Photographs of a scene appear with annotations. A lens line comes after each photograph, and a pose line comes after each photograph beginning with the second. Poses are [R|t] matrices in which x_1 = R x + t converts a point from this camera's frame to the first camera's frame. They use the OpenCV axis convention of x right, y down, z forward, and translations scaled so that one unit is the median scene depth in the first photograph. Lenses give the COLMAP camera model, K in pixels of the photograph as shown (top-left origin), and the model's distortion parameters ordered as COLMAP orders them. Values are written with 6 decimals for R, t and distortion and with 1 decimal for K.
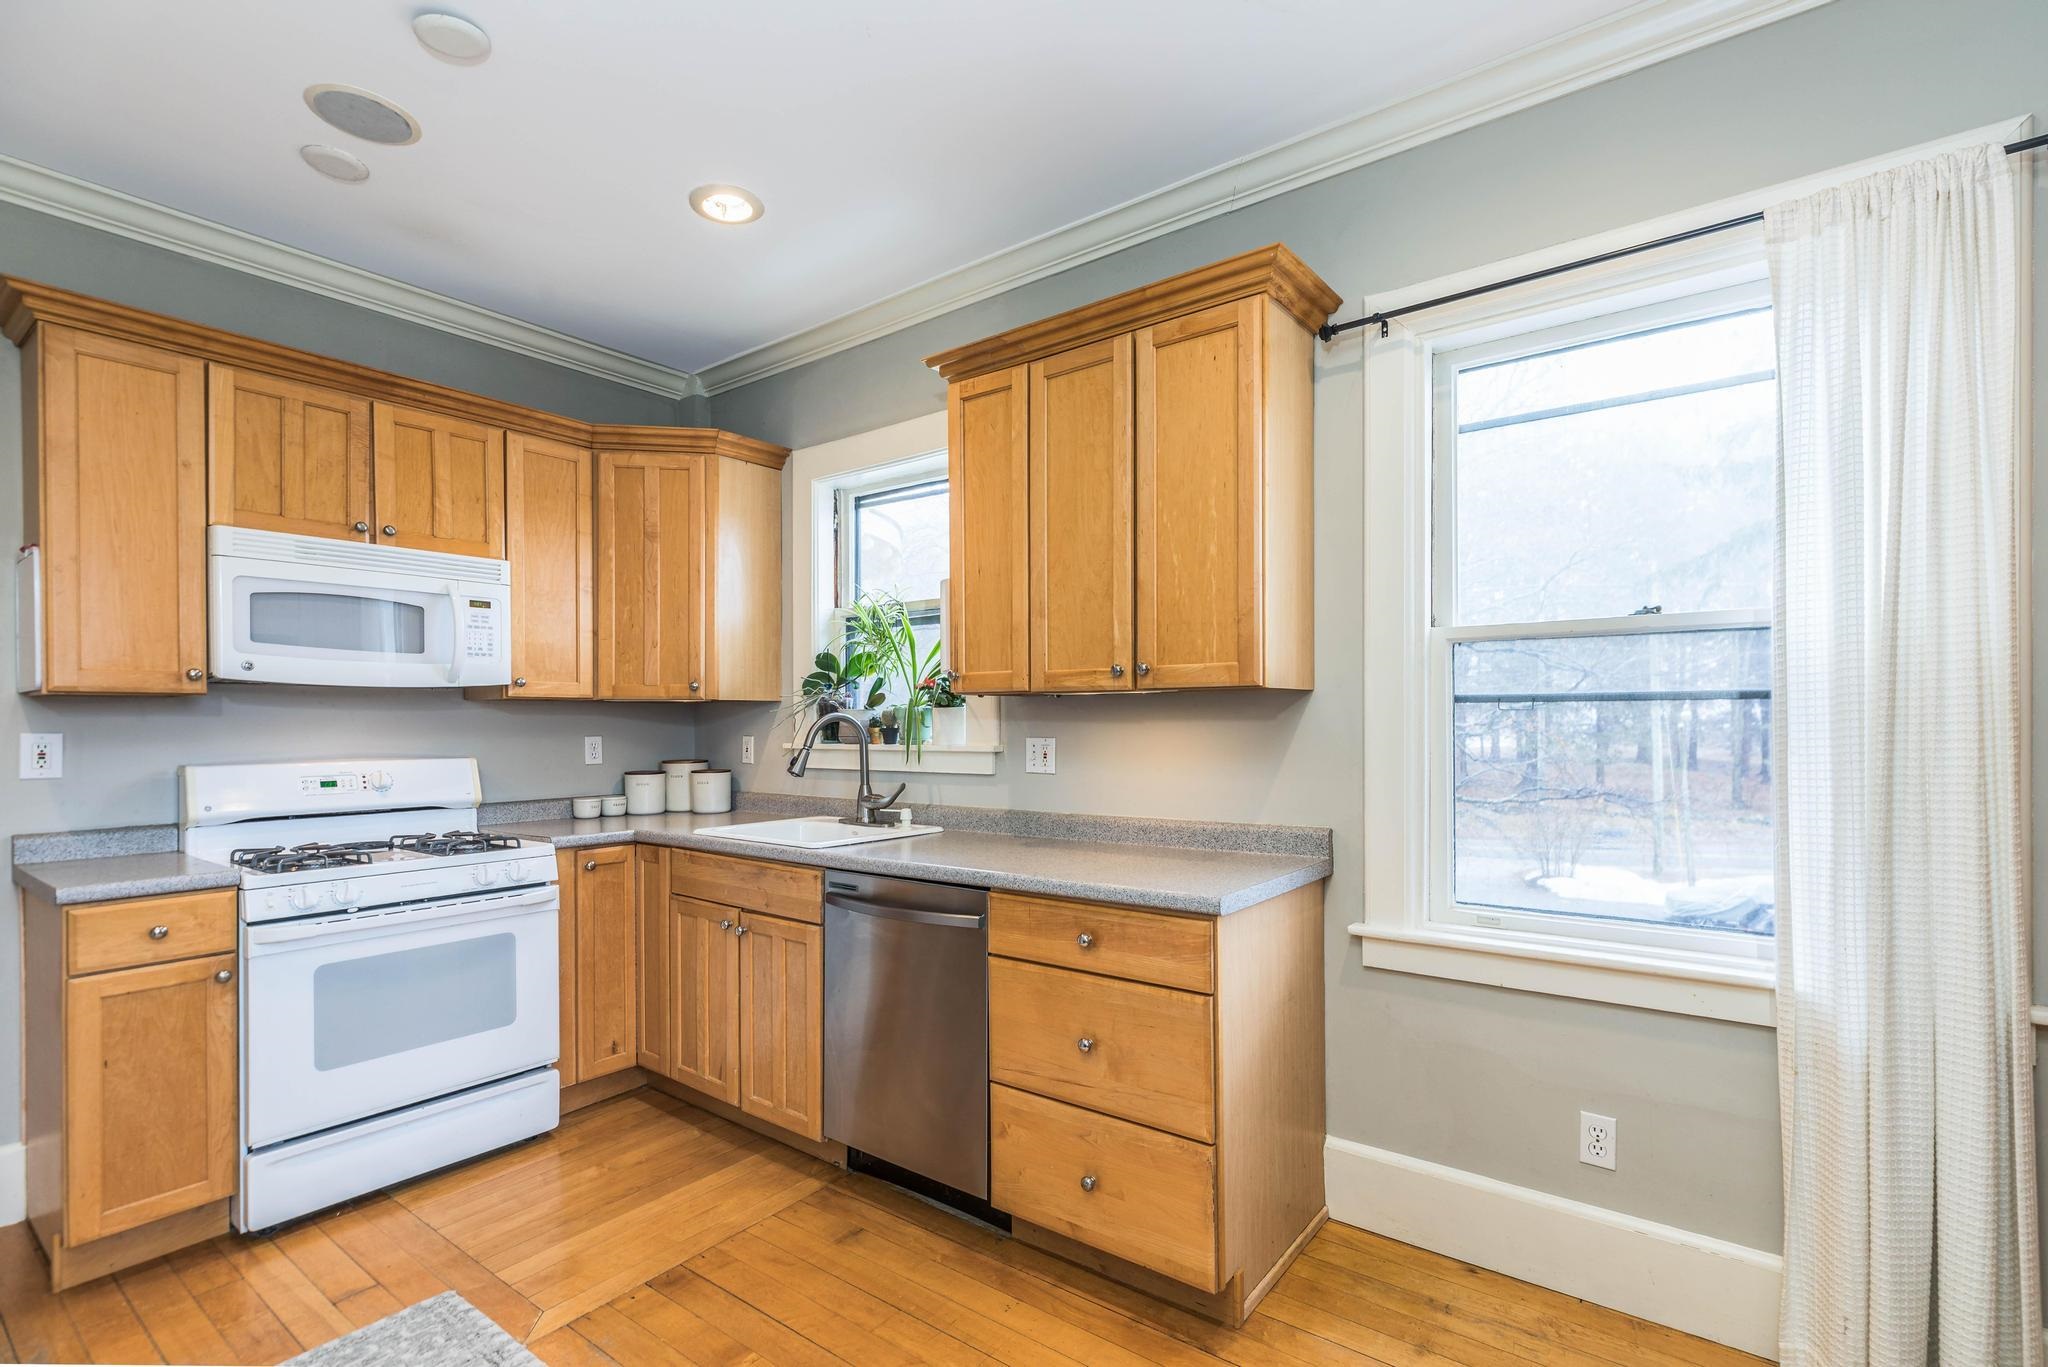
lens RADIAL K [[942.9, 0, 1064.8], [0, 942.9, 724.2], [0, 0, 1]] dist [-0.001214, -0.000156]
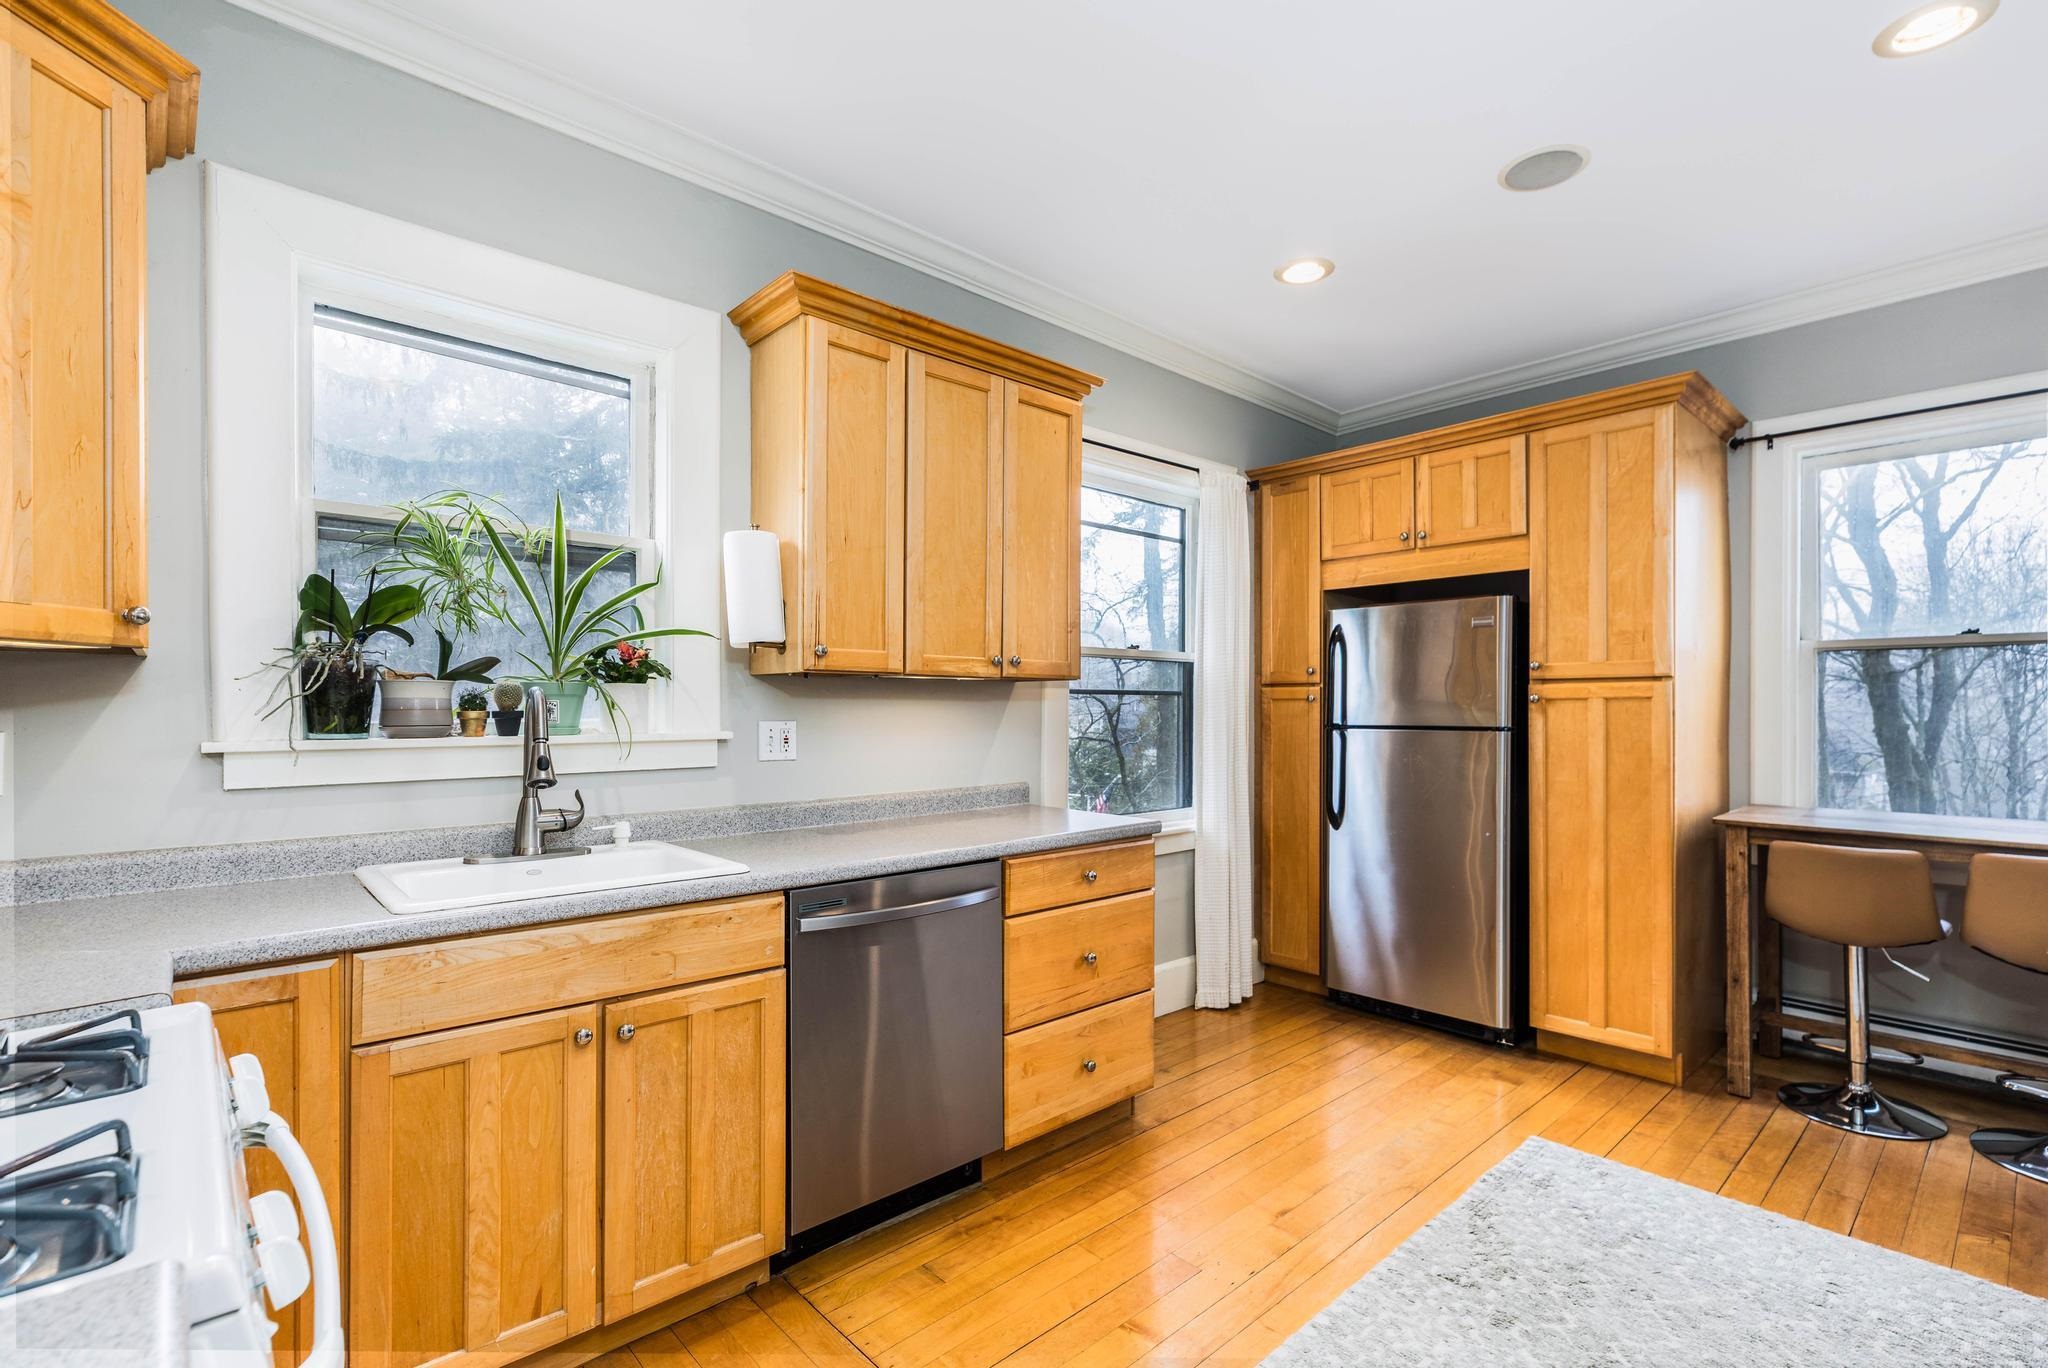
lens RADIAL K [[929.8, 0, 1037.1], [0, 929.8, 717.7], [0, 0, 1]] dist [0.001950, 0.000034]
pose [[0.192274, -0.003812, 0.981334, -0.931559], [0.000373, 0.999993, 0.003811, 0.008198], [-0.981341, -0.000367, 0.192274, 0.632183]]
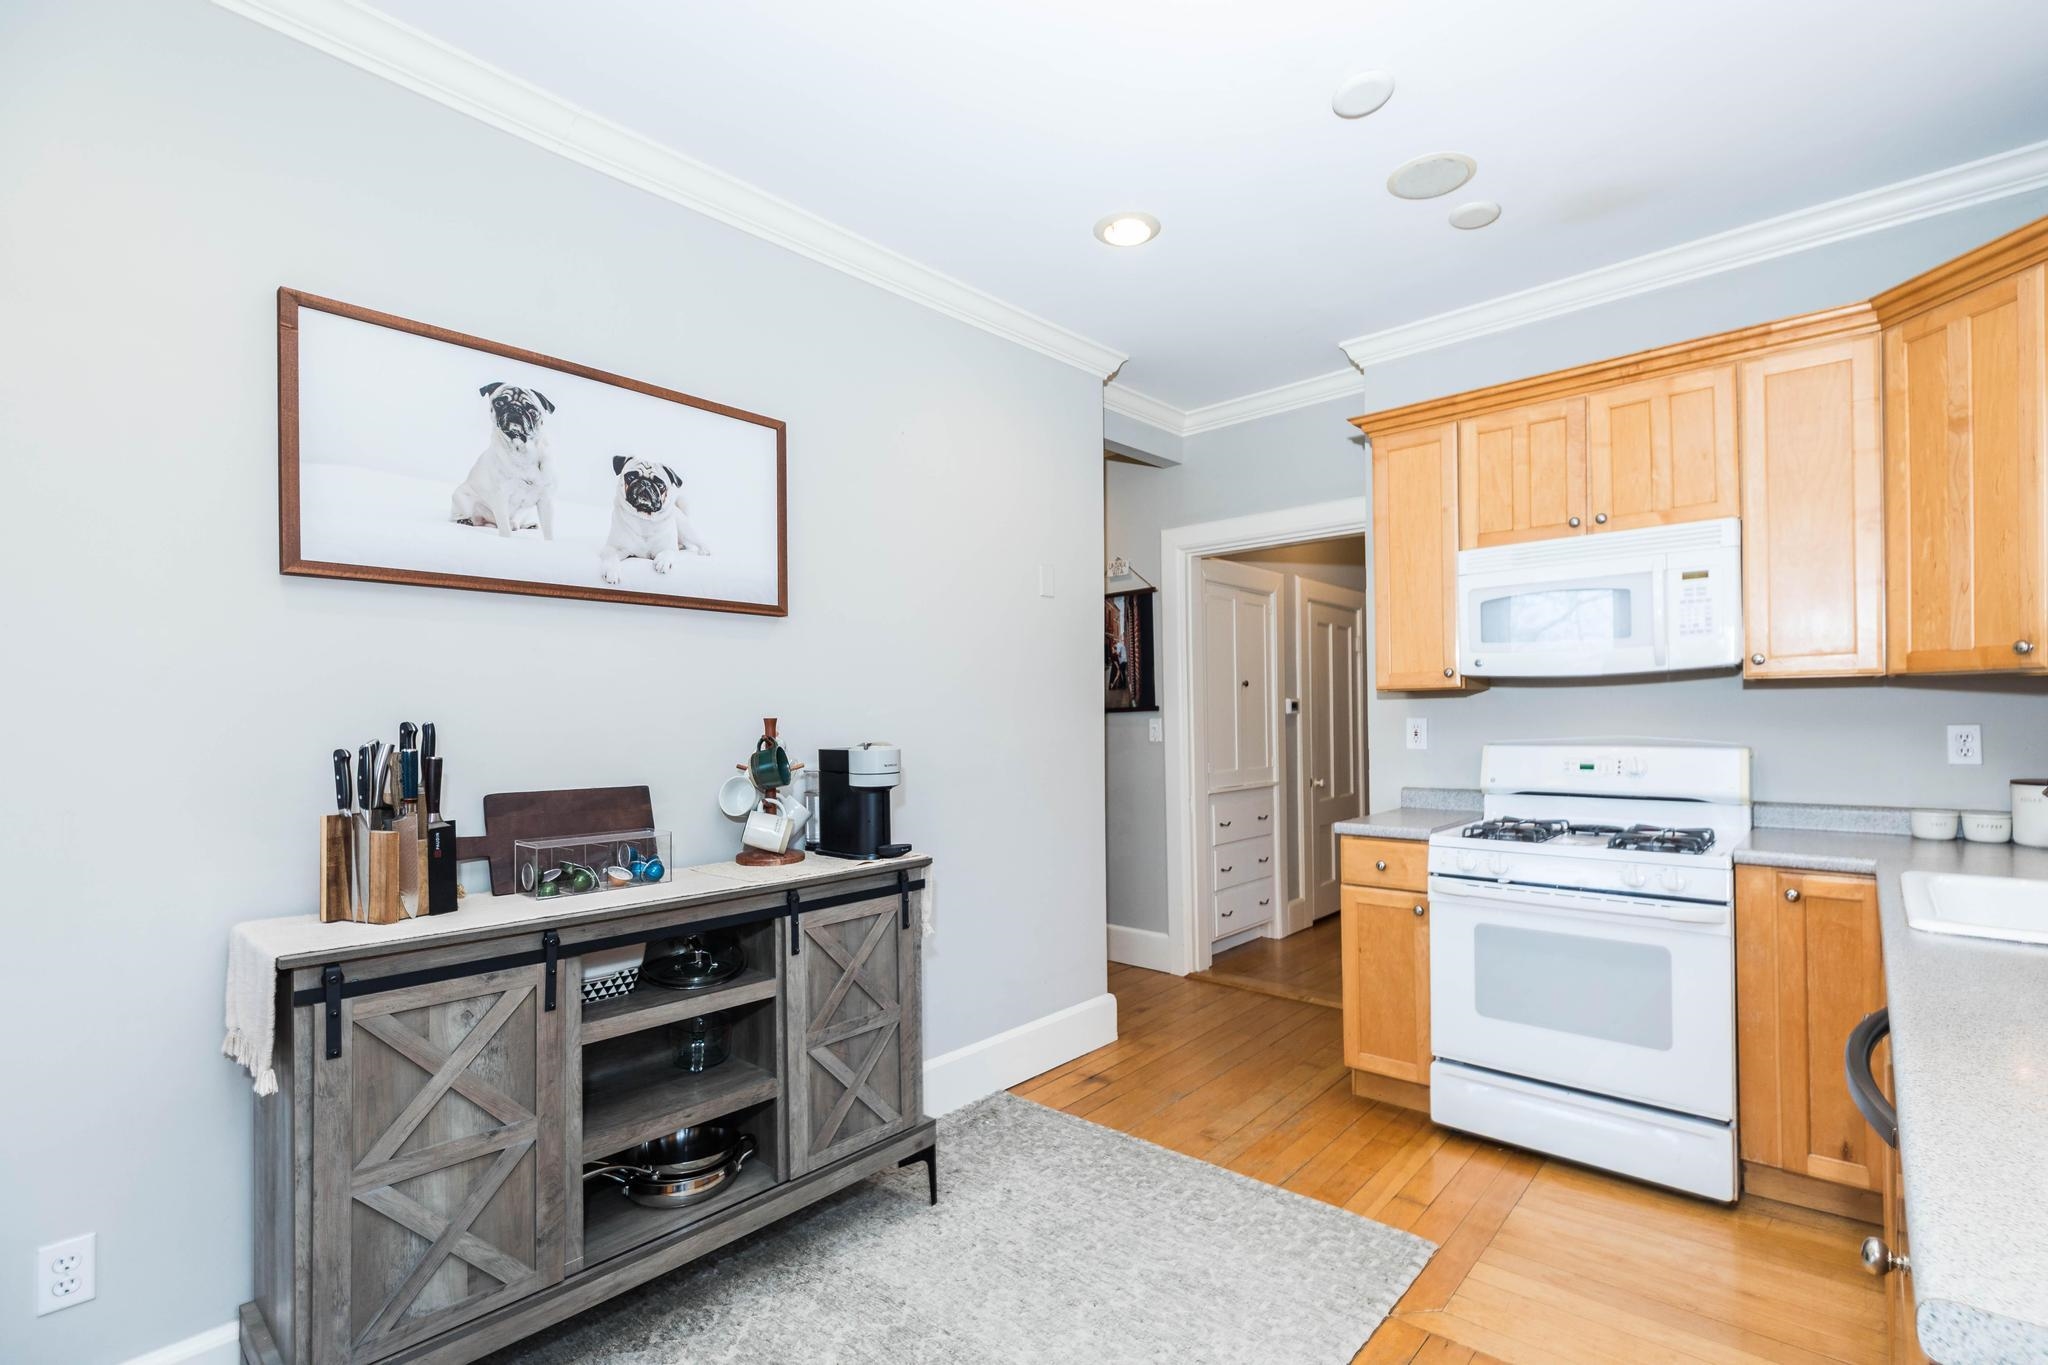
lens RADIAL K [[929.8, 0, 1037.1], [0, 929.8, 716.2], [0, 0, 1]] dist [0.001950, 0.000034]
pose [[-0.095637, 0.006219, -0.995397, 0.341458], [0.010450, 0.999932, 0.005243, -0.006188], [0.995361, -0.009900, -0.095695, 0.510917]]
